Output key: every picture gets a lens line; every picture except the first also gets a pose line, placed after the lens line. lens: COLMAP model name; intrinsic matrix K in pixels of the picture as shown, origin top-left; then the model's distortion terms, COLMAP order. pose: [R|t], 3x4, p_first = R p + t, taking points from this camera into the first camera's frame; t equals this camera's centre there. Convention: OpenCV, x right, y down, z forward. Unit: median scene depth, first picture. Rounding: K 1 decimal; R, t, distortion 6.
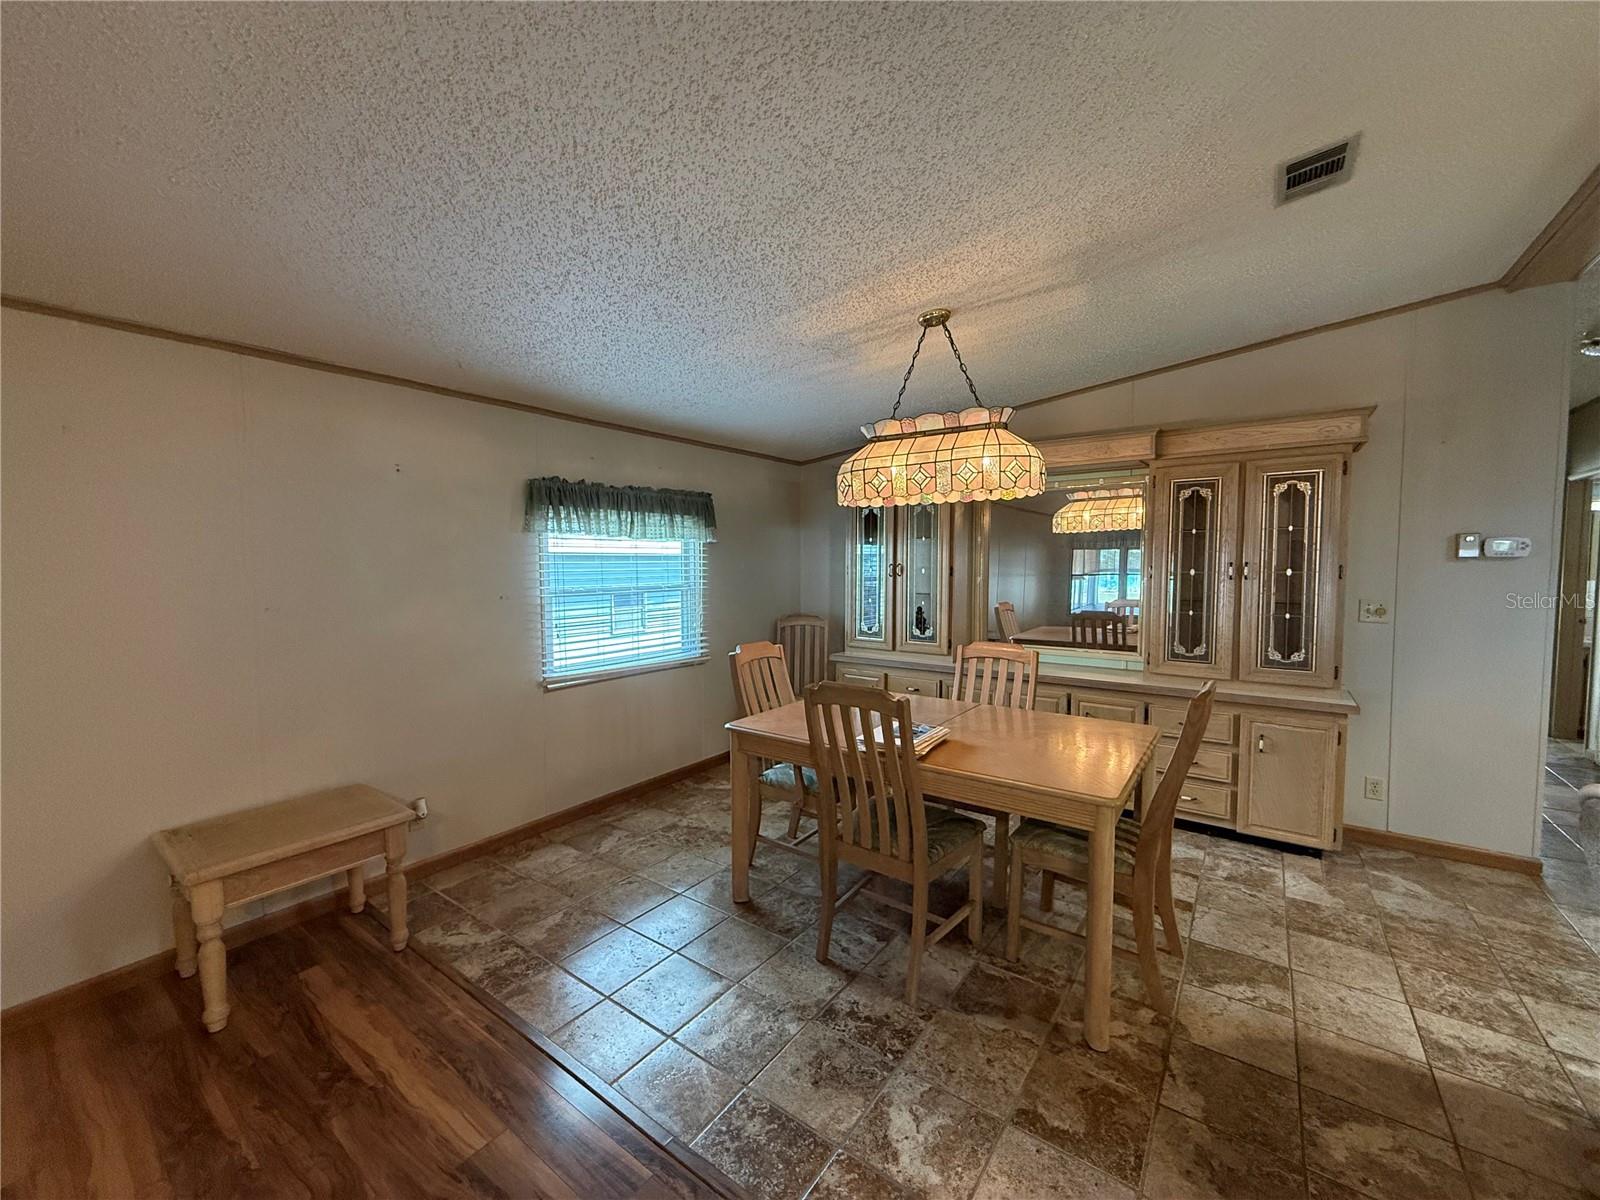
lens RADIAL K [[634.3, 0, 796.5], [0, 634.3, 601.4], [0, 0, 1]] dist [0.000045, -0.000236]
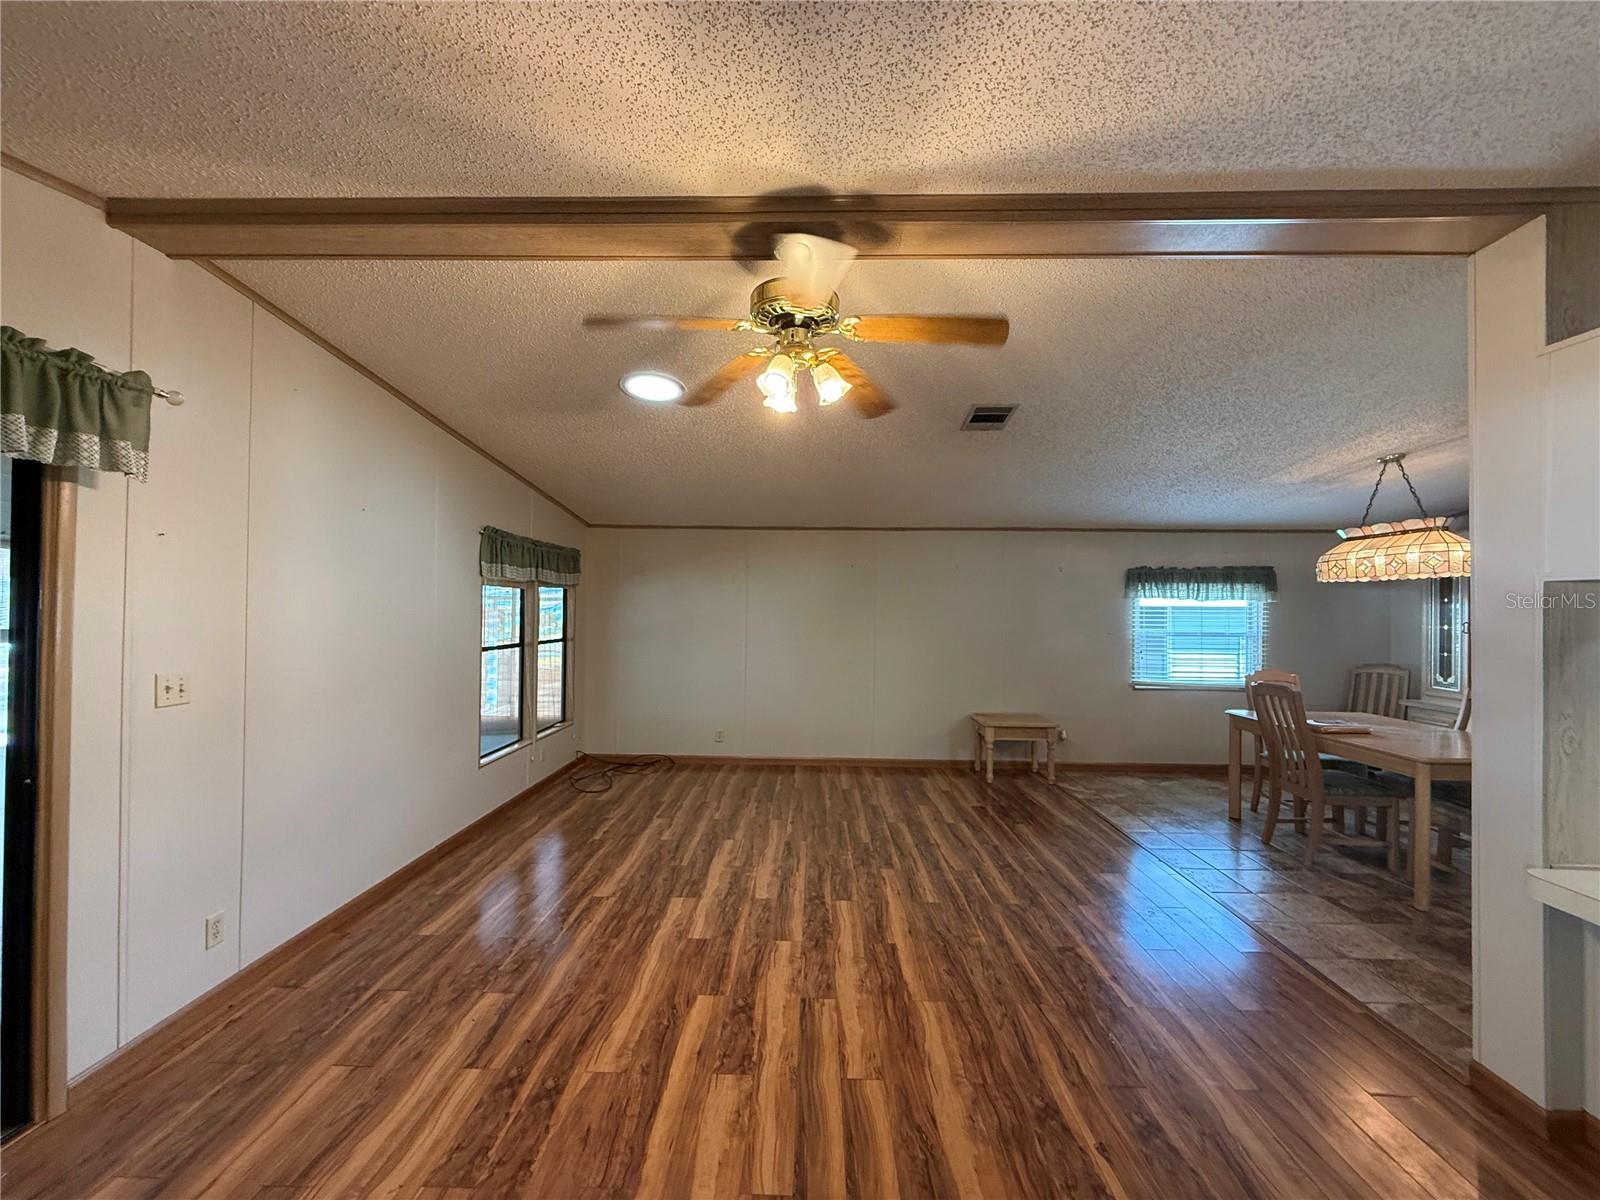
lens RADIAL K [[634.3, 0, 796.5], [0, 634.3, 601.4], [0, 0, 1]] dist [0.000045, -0.000236]
pose [[0.571997, 0.002424, -0.820252, 0.561968], [-0.065249, 0.996961, -0.042555, 0.041206], [0.817656, 0.077862, 0.570417, -0.857578]]
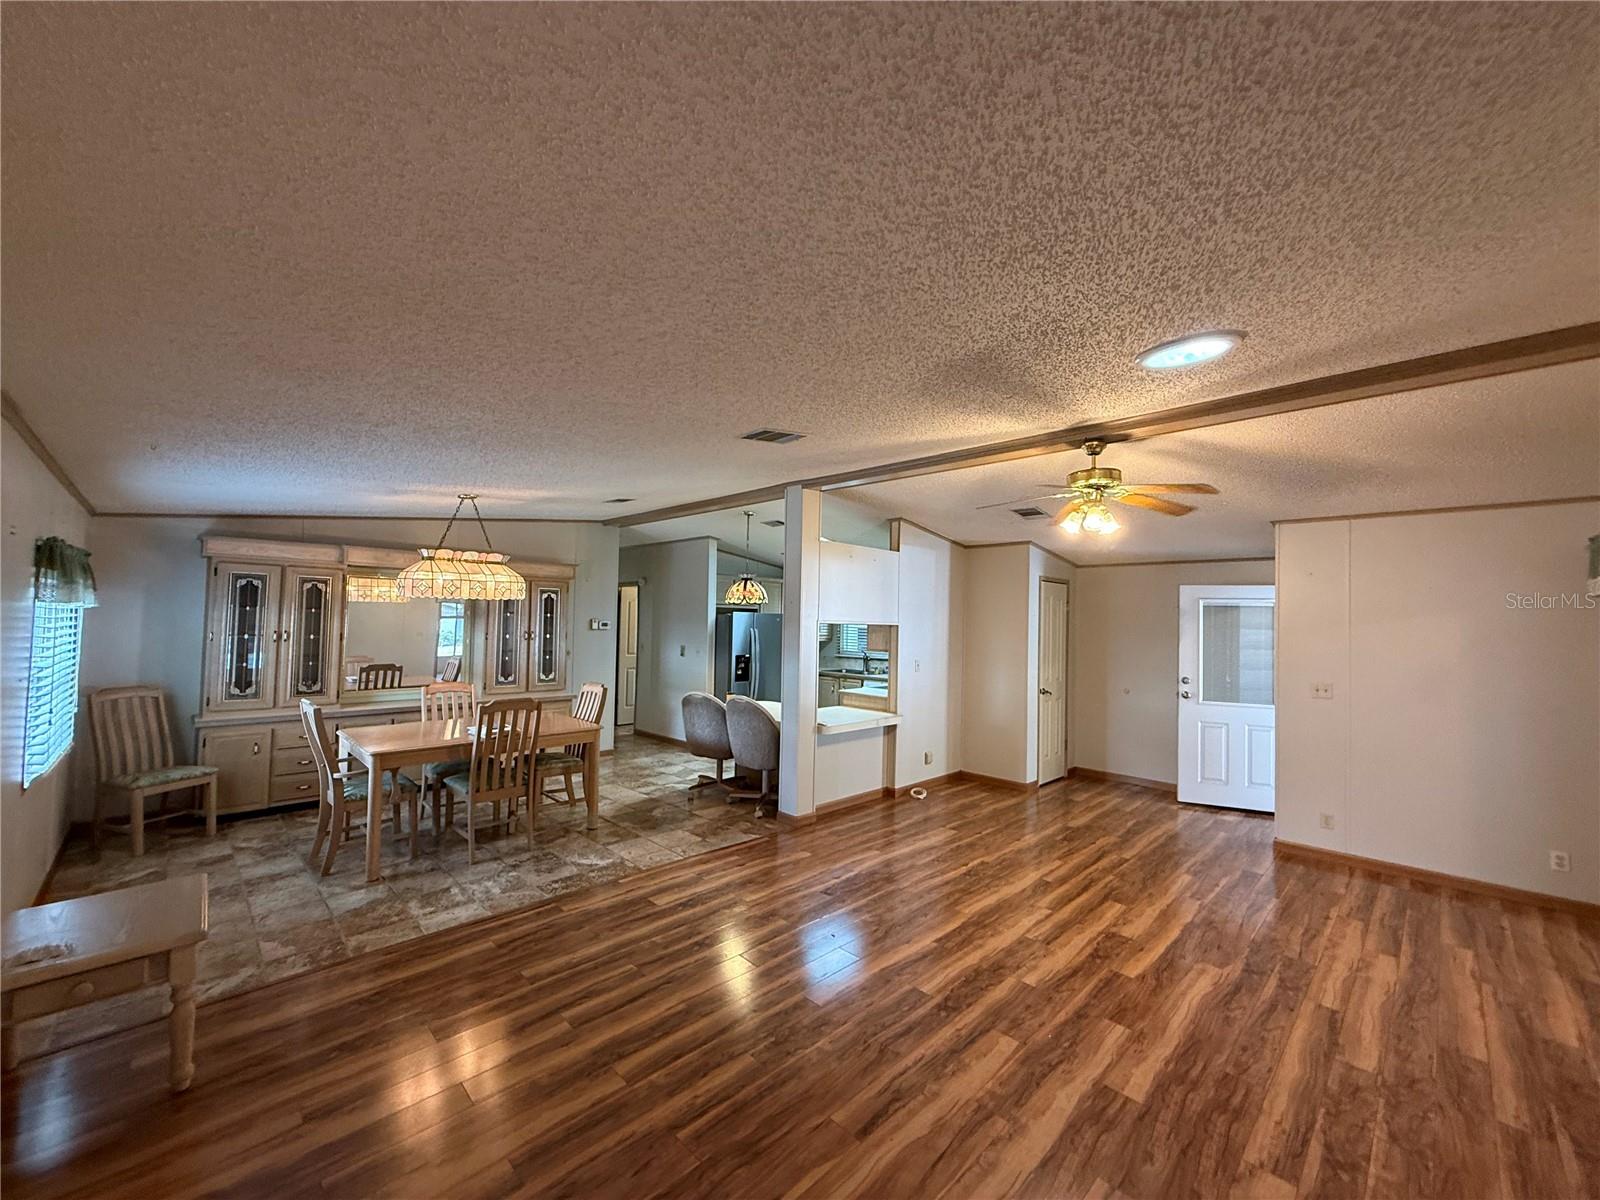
lens RADIAL K [[634.3, 0, 796.5], [0, 634.3, 601.4], [0, 0, 1]] dist [0.000045, -0.000236]
pose [[0.157149, 0.038742, 0.986815, -1.197037], [0.040311, 0.998146, -0.045607, -0.032410], [-0.986752, 0.046946, 0.155296, -0.143126]]
